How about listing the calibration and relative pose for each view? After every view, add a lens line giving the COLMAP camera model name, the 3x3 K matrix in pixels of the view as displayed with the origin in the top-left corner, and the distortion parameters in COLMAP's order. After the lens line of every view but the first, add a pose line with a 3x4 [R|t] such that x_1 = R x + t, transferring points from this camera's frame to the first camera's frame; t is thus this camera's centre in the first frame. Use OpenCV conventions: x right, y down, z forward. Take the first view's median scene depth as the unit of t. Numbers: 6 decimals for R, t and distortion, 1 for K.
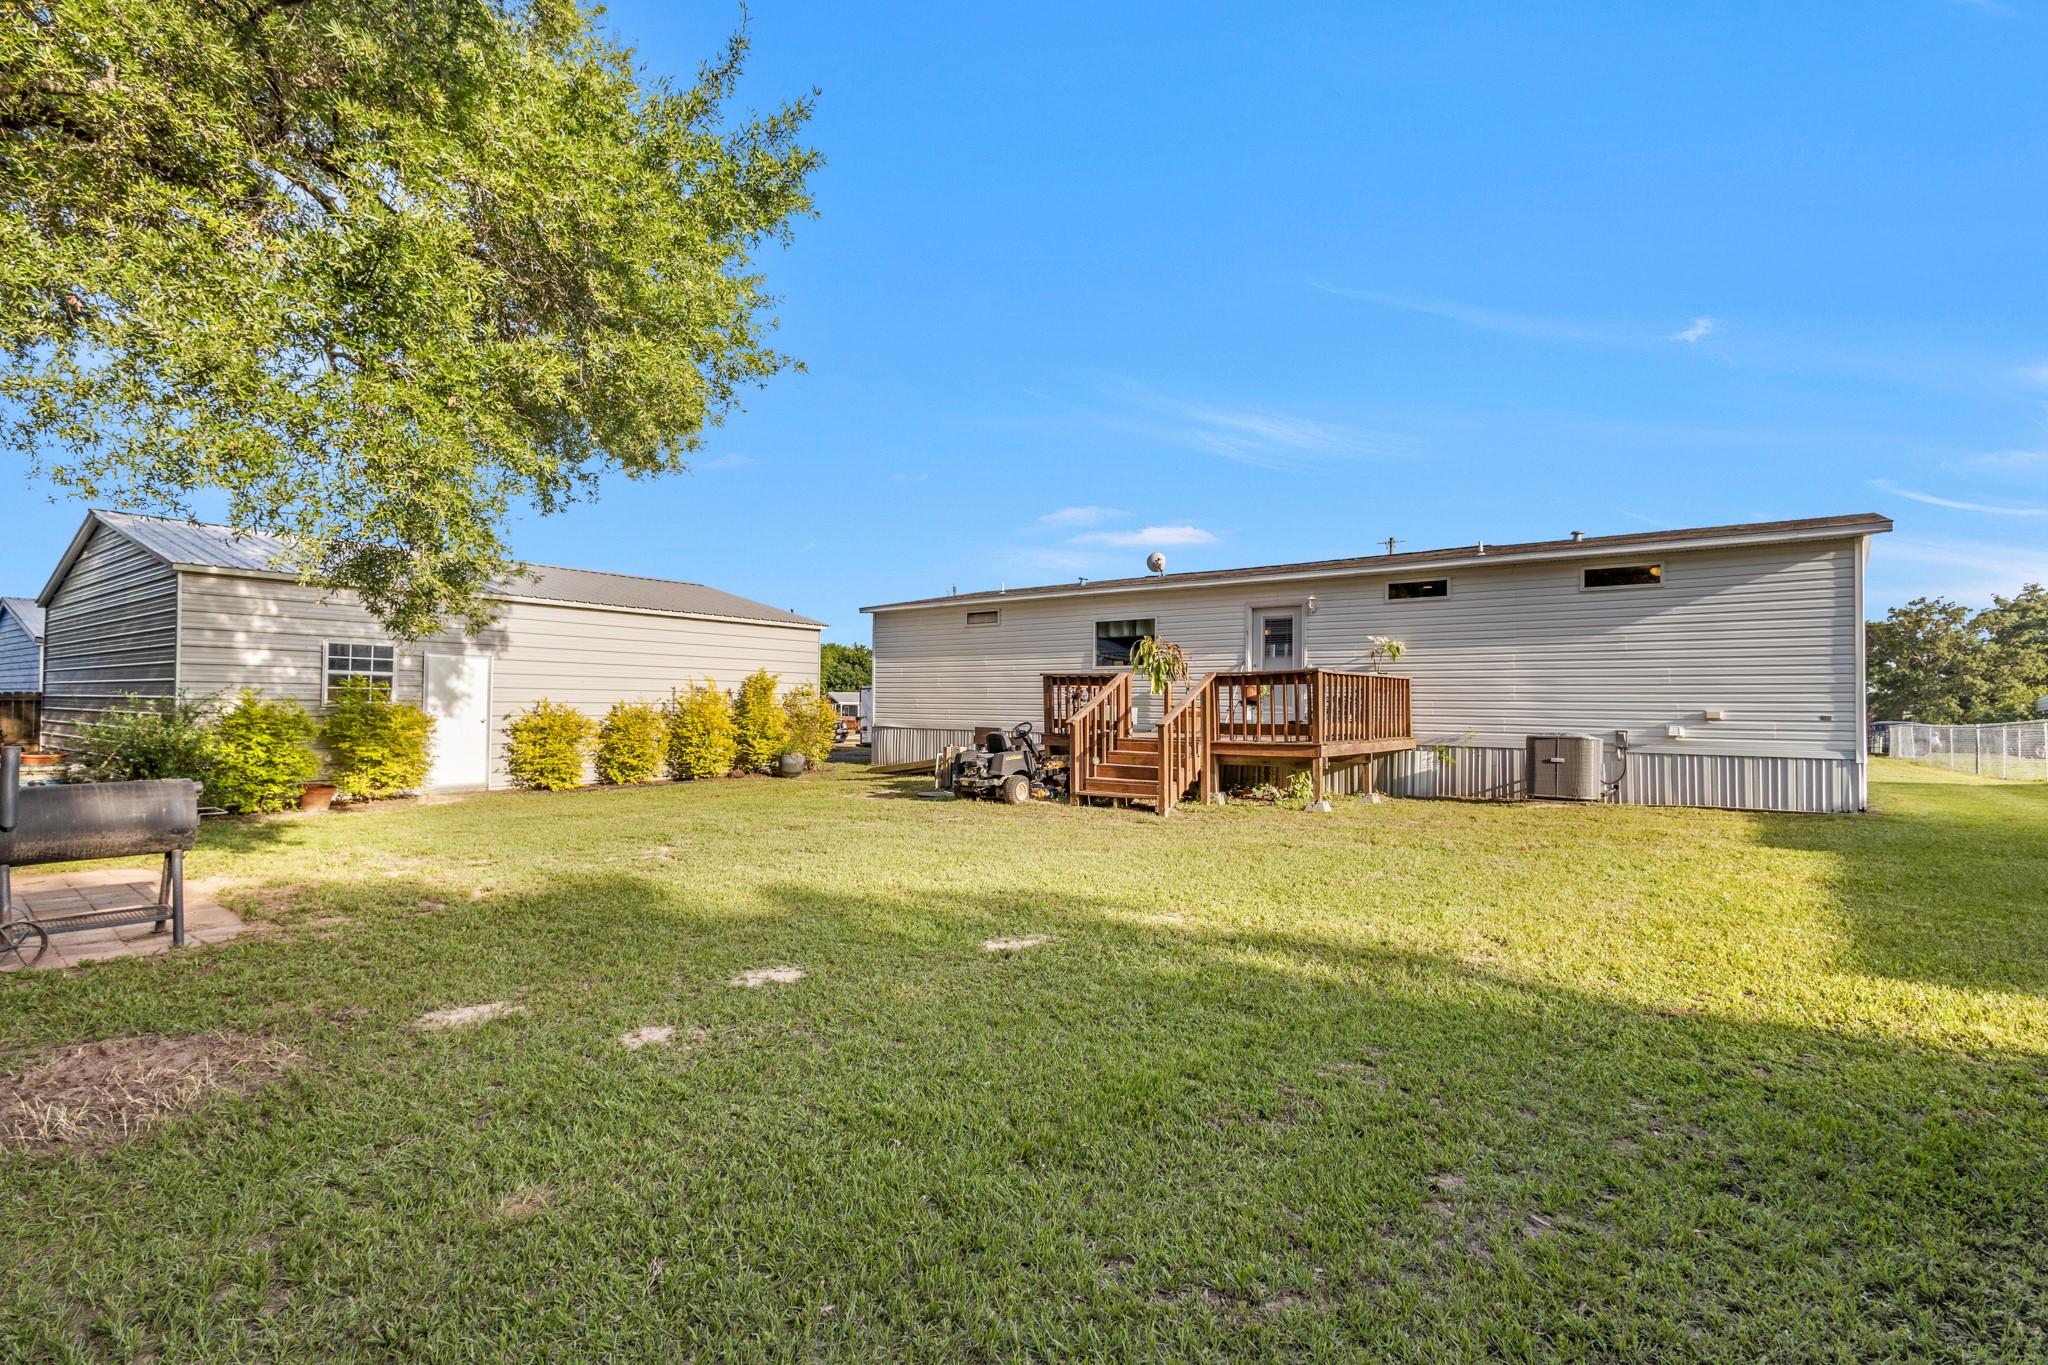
lens RADIAL K [[946.7, 0, 1024.0], [0, 946.7, 682.5], [0, 0, 1]] dist [0.001915, 0.000191]
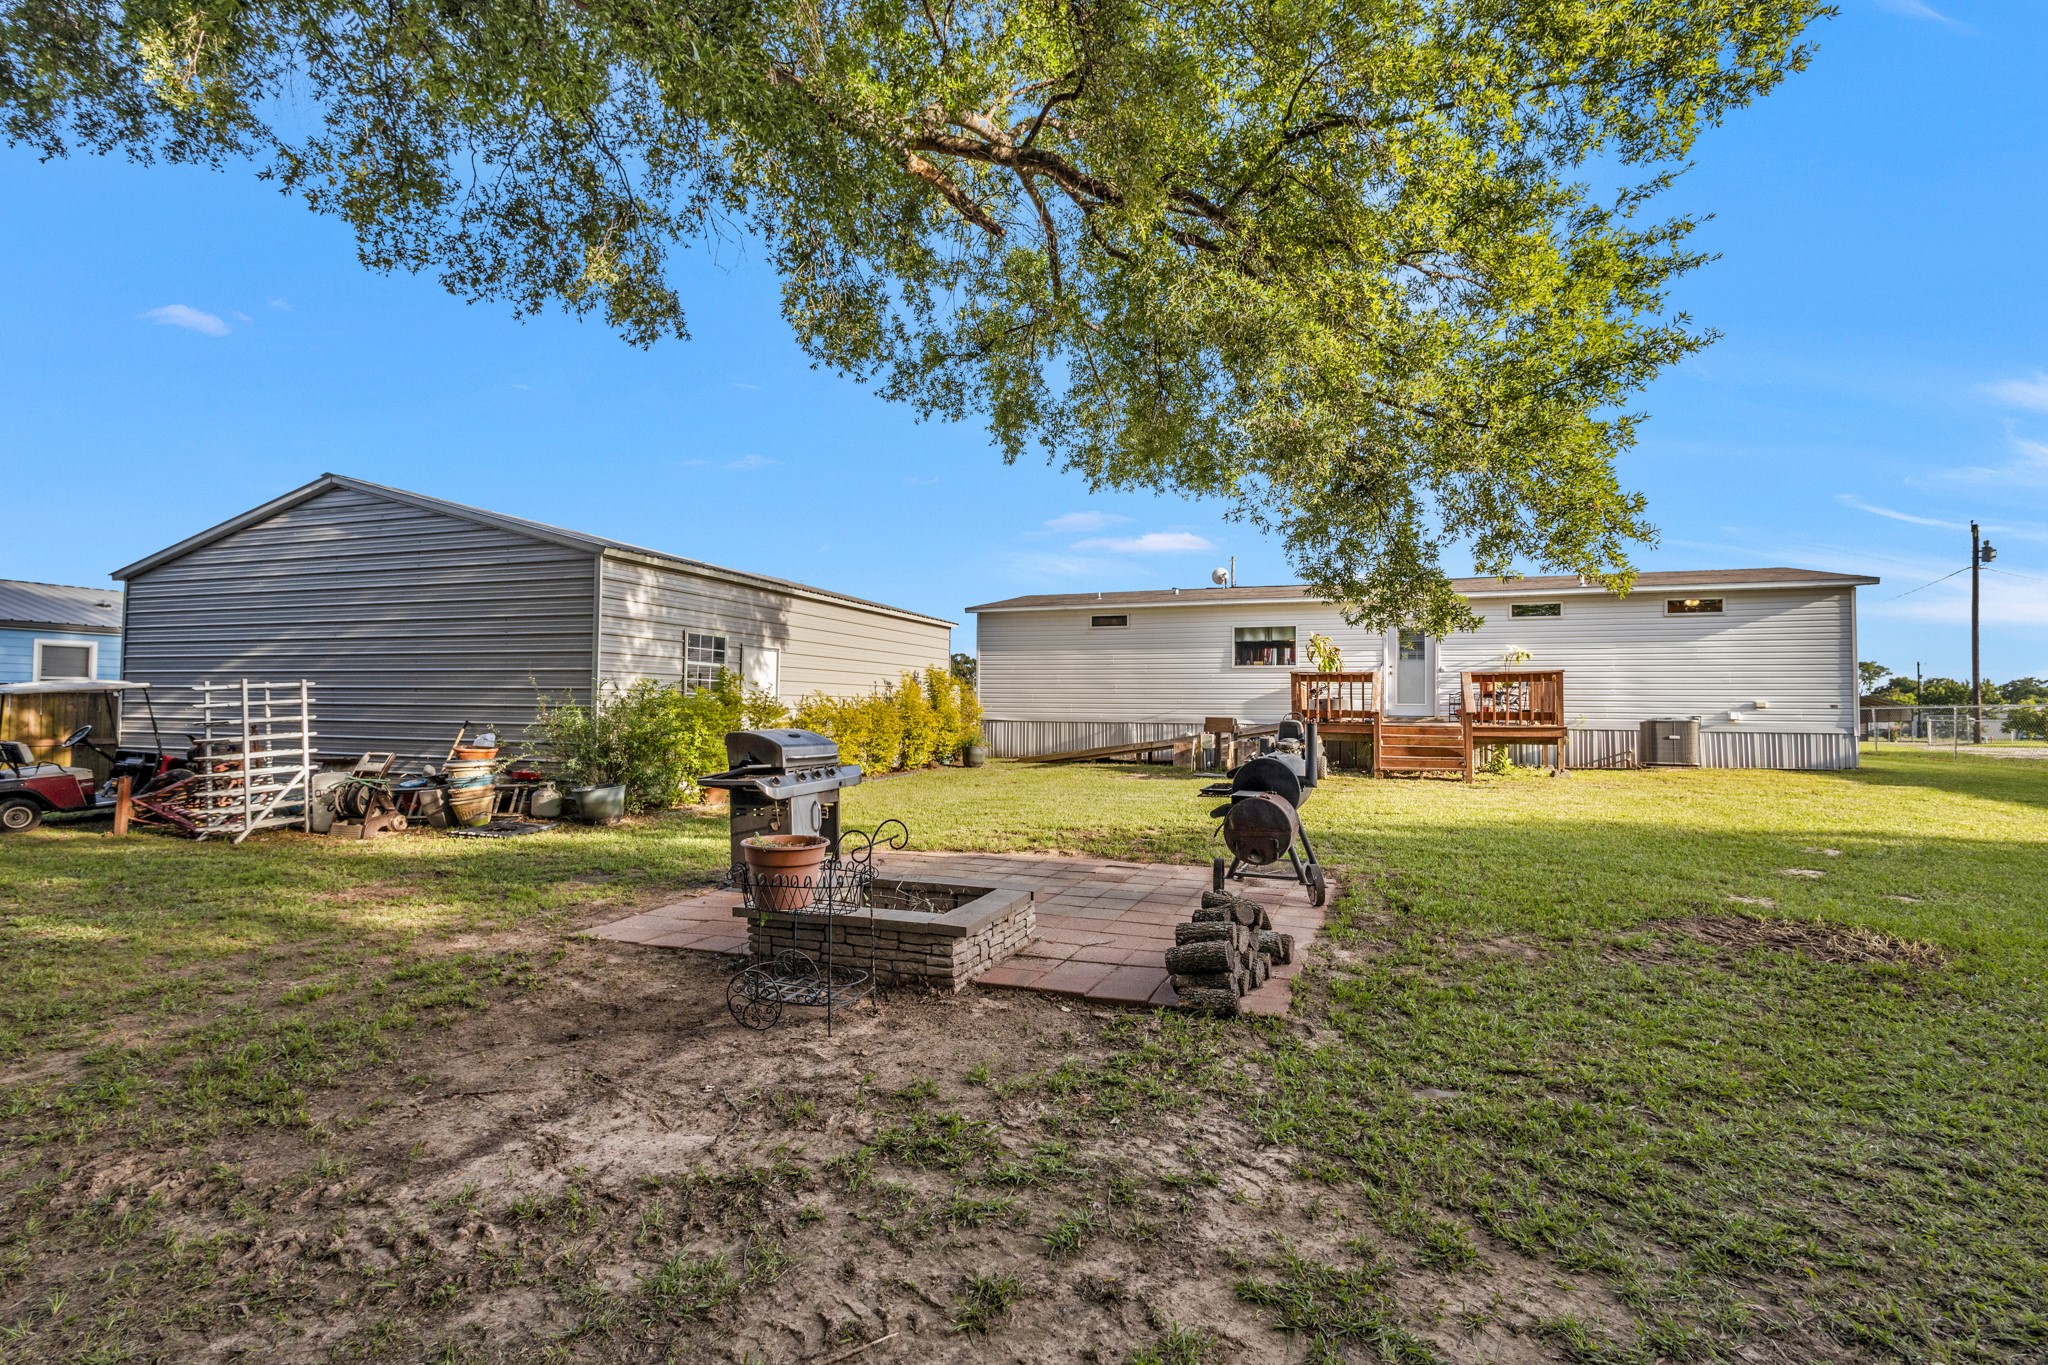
lens RADIAL K [[946.7, 0, 1024.0], [0, 946.7, 682.5], [0, 0, 1]] dist [0.001915, 0.000191]
pose [[0.952392, 0.005438, 0.304827, -0.753387], [-0.008010, 0.999942, 0.007190, -0.000973], [-0.304770, -0.009289, 0.952381, -0.034186]]
